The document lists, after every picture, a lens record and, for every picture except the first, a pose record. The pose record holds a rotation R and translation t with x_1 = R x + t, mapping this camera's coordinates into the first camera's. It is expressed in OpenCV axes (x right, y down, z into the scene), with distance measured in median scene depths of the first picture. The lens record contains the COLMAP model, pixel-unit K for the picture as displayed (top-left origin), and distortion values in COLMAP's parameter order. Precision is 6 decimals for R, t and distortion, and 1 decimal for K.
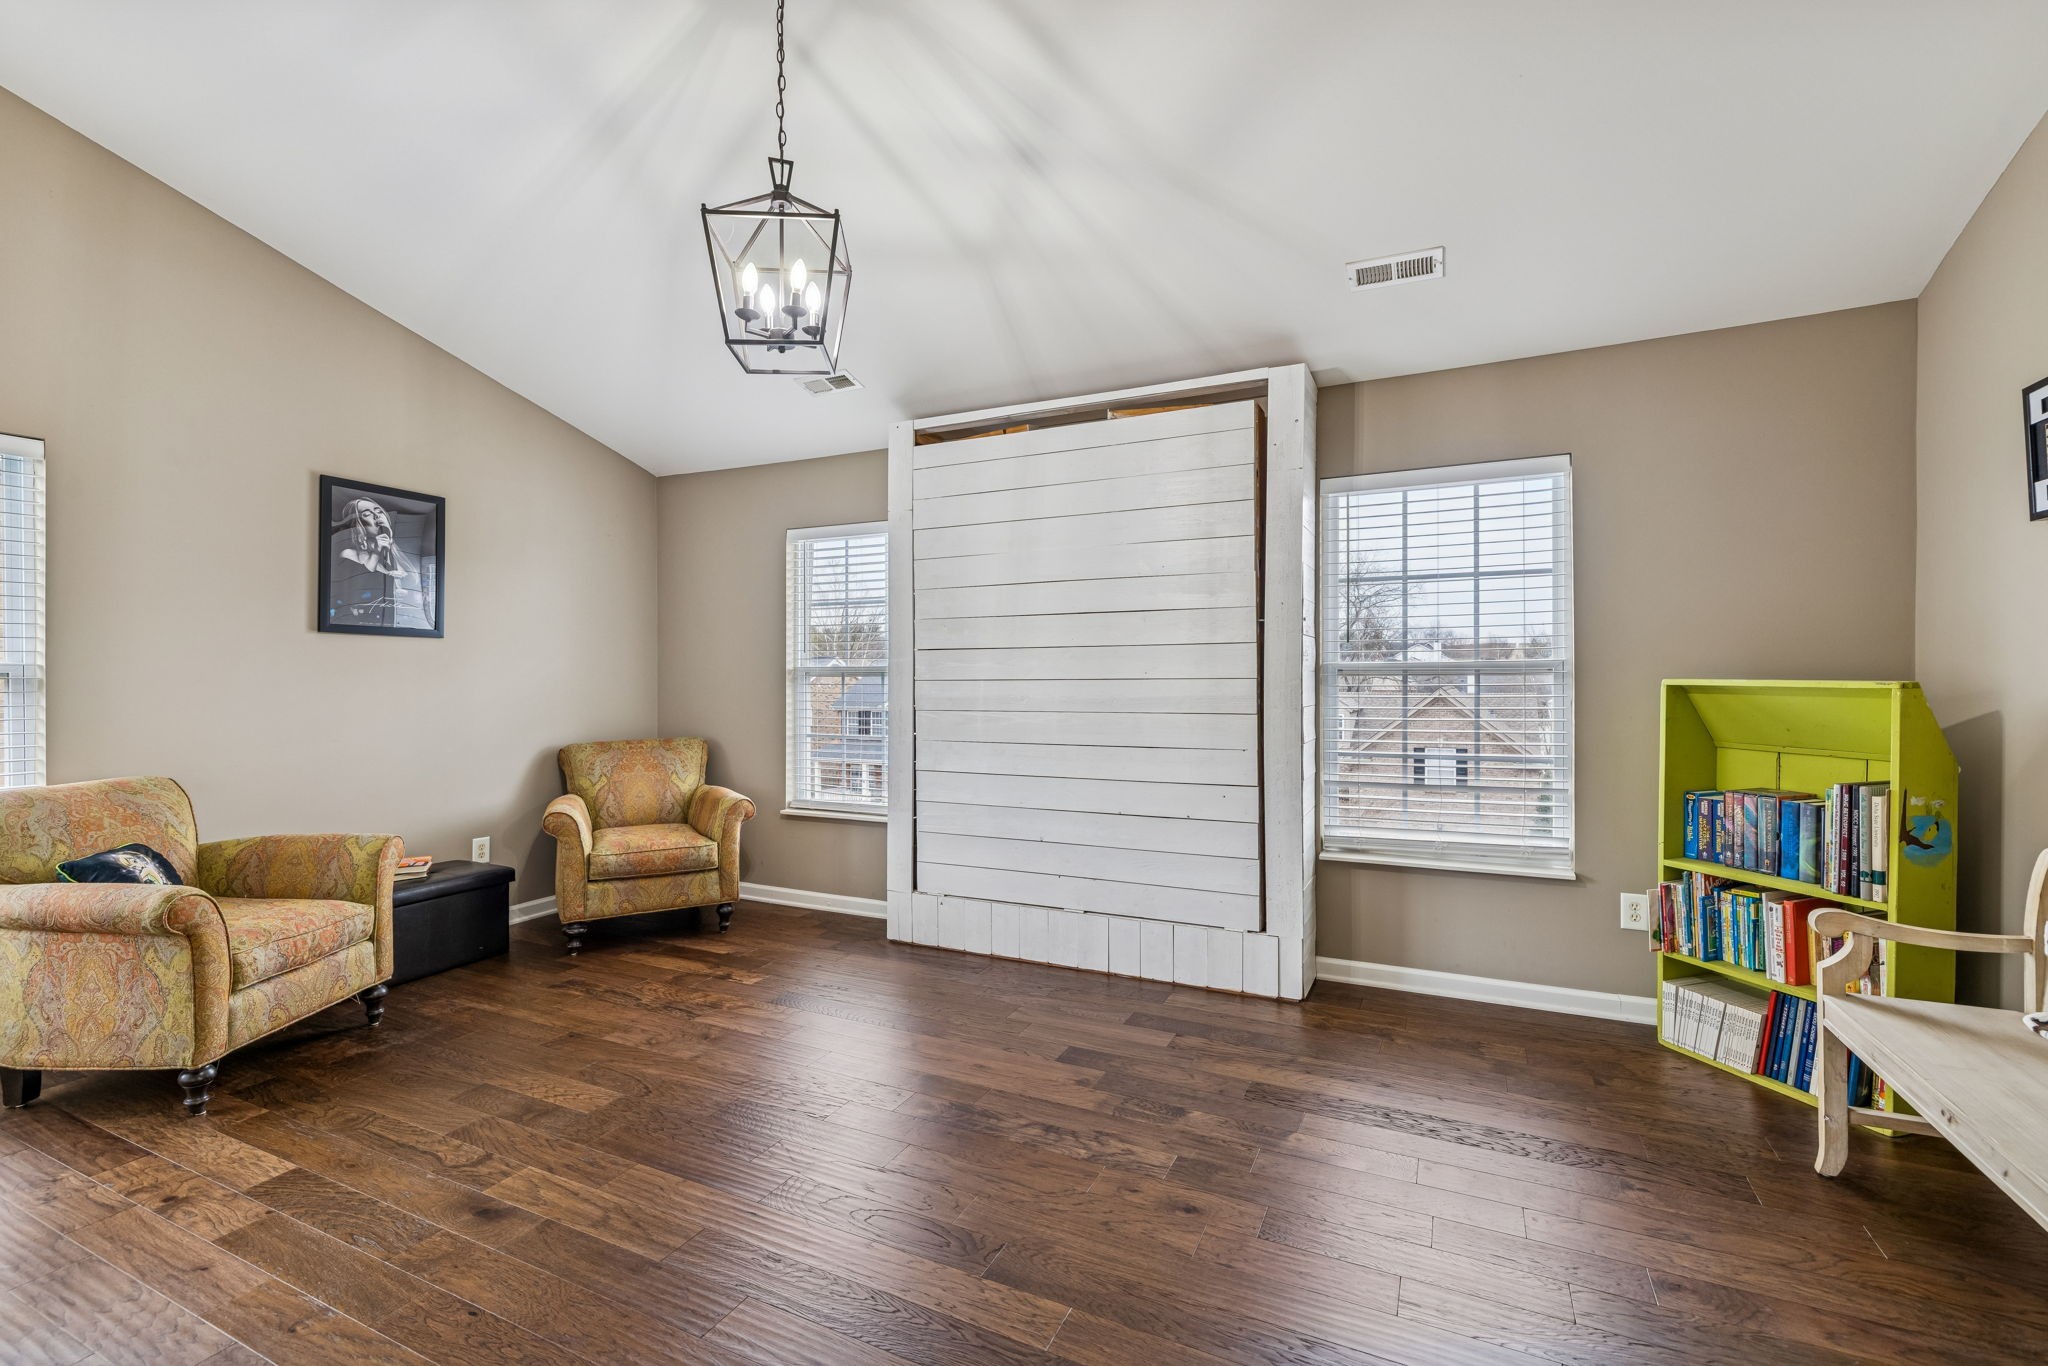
lens RADIAL K [[952.6, 0, 1019.0], [0, 952.6, 677.4], [0, 0, 1]] dist [0.003091, 0.000320]
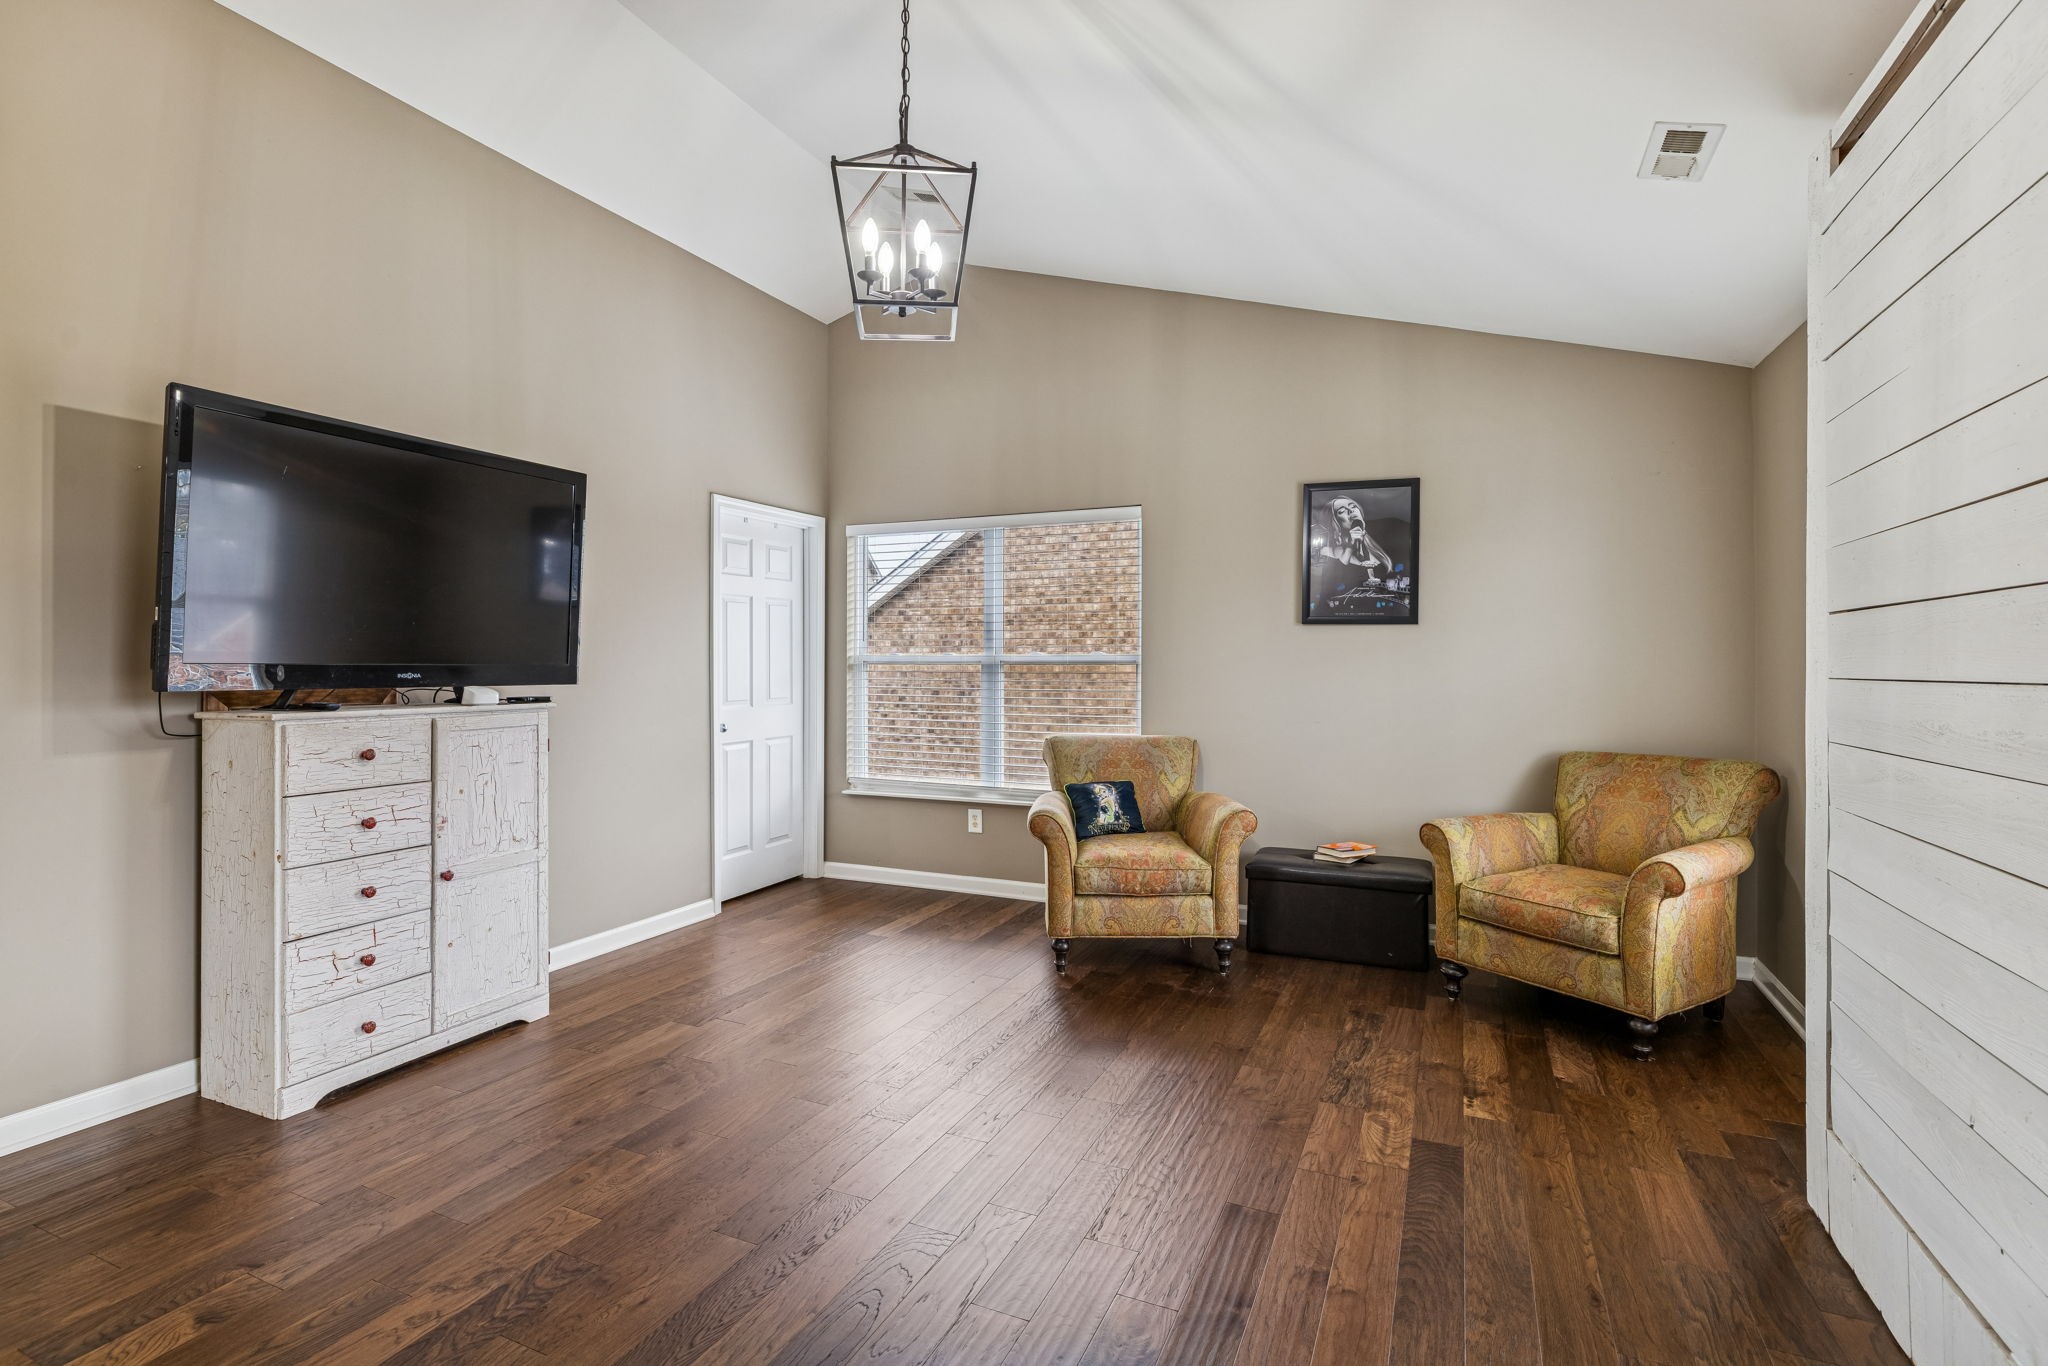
lens RADIAL K [[952.6, 0, 985.0], [0, 952.6, 656.0], [0, 0, 1]] dist [0.003091, 0.000320]
pose [[0.014073, -0.001616, -0.999900, 0.372795], [-0.007280, 0.999972, -0.001719, -0.005350], [0.999874, 0.007303, 0.014061, 0.593594]]
